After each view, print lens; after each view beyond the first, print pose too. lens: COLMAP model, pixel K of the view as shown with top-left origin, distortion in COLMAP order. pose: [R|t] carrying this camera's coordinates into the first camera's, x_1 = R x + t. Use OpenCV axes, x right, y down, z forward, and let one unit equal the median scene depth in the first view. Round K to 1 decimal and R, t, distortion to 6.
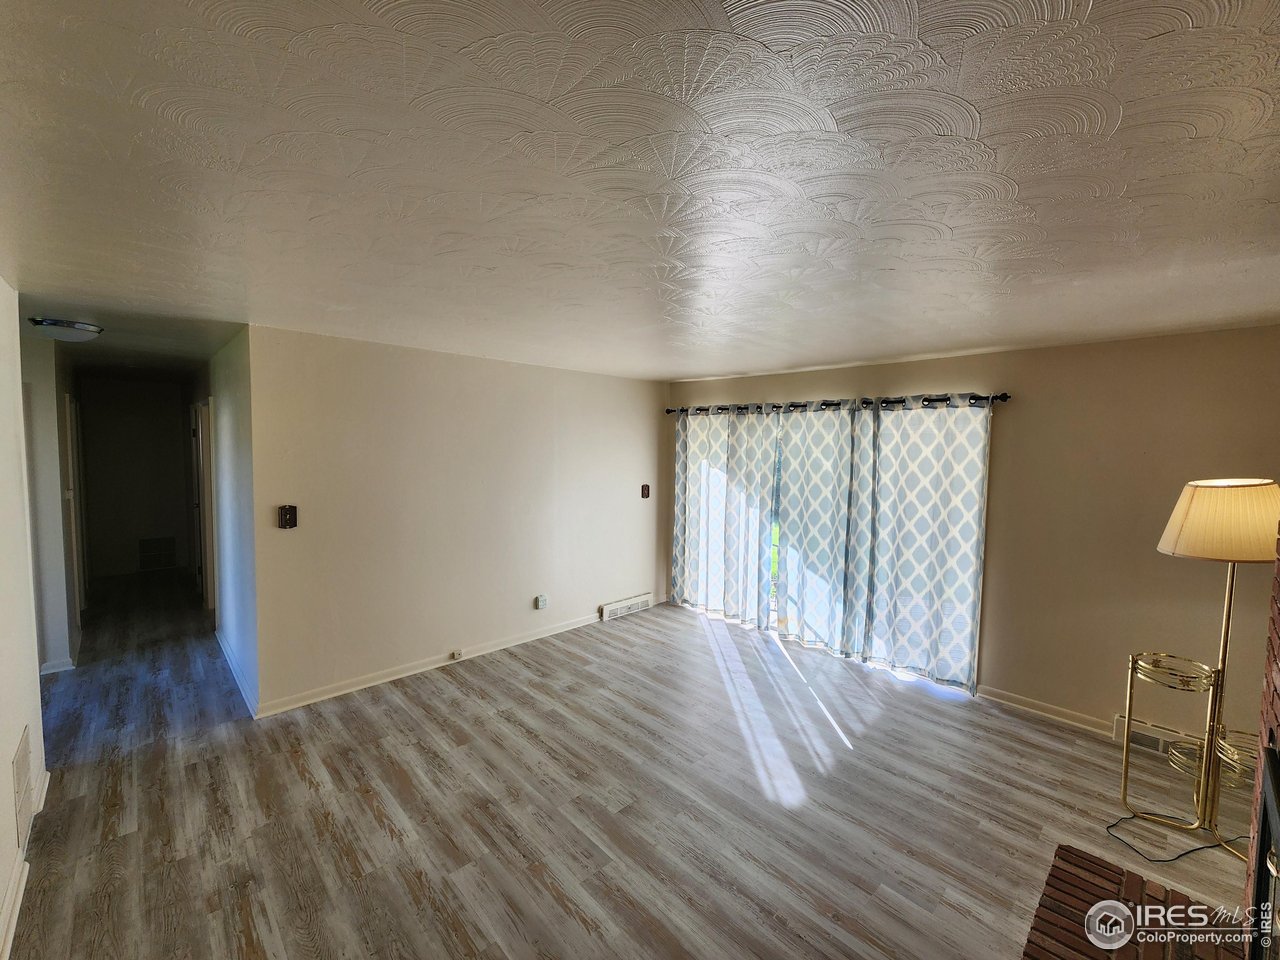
lens RADIAL K [[525.6, 0, 638.8], [0, 525.6, 479.5], [0, 0, 1]] dist [-0.000195, 0.000529]
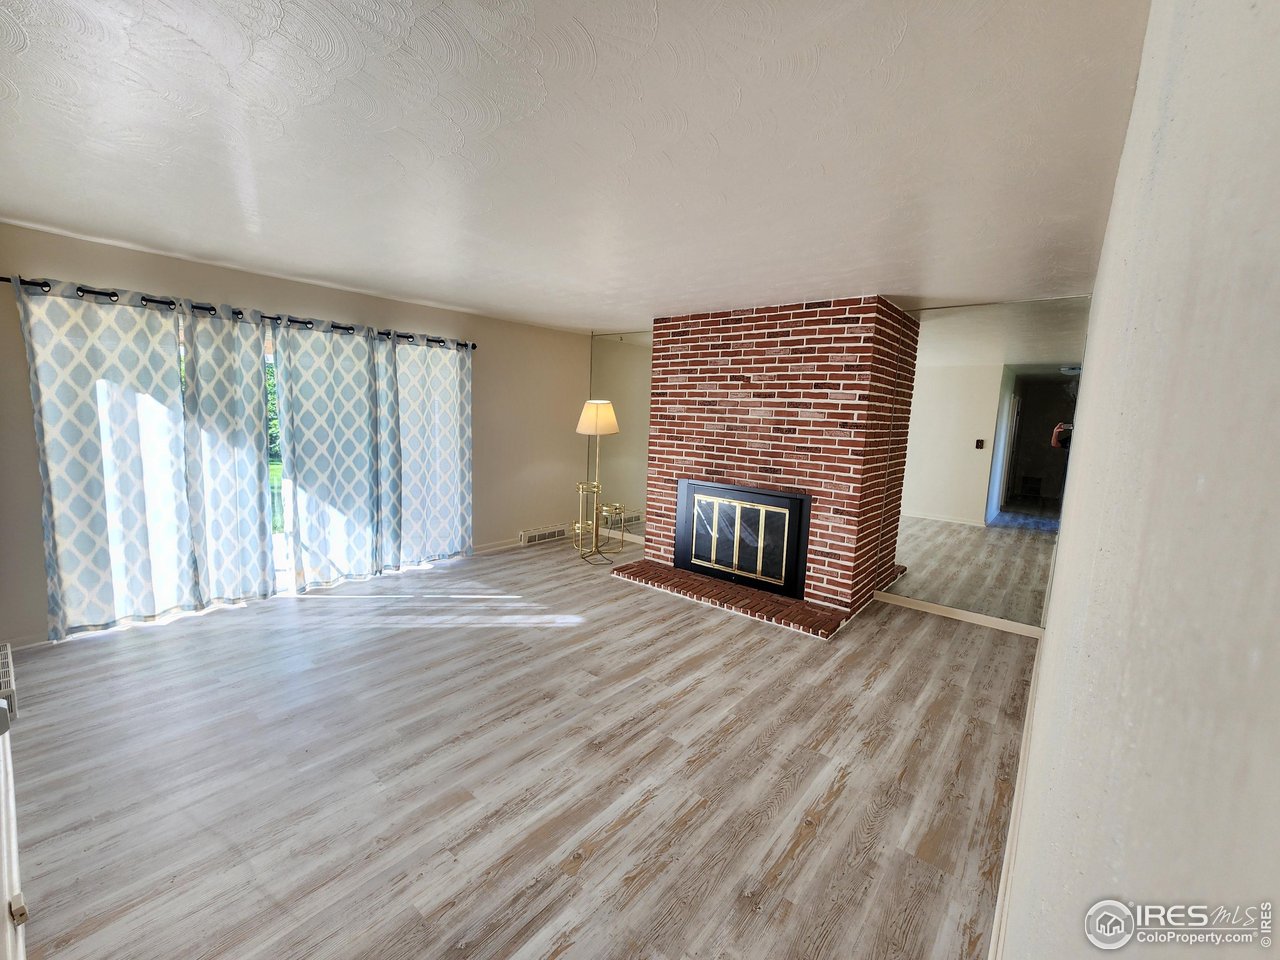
lens RADIAL K [[525.6, 0, 638.8], [0, 525.6, 479.5], [0, 0, 1]] dist [-0.000195, 0.000529]
pose [[-0.115642, -0.148175, 0.982177, -0.981589], [0.024124, 0.988100, 0.151909, -0.003156], [-0.992998, 0.041261, -0.110691, 0.844533]]
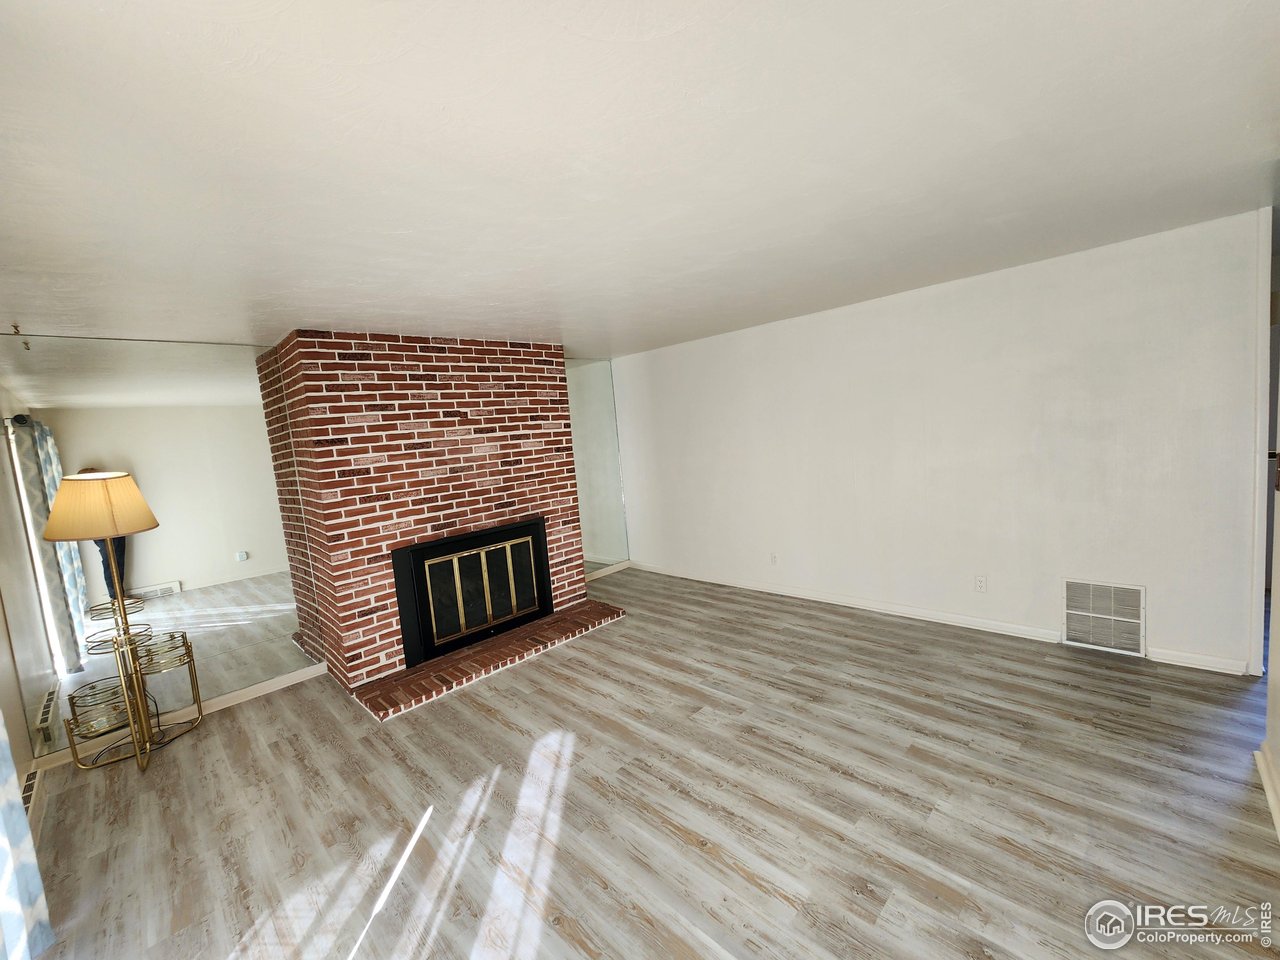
lens RADIAL K [[525.6, 0, 638.8], [0, 525.6, 479.5], [0, 0, 1]] dist [-0.000195, 0.000529]
pose [[-0.997292, 0.071777, -0.016016, 0.074034], [0.068258, 0.984476, 0.161705, -0.074625], [0.027374, 0.160174, -0.986709, 1.746235]]
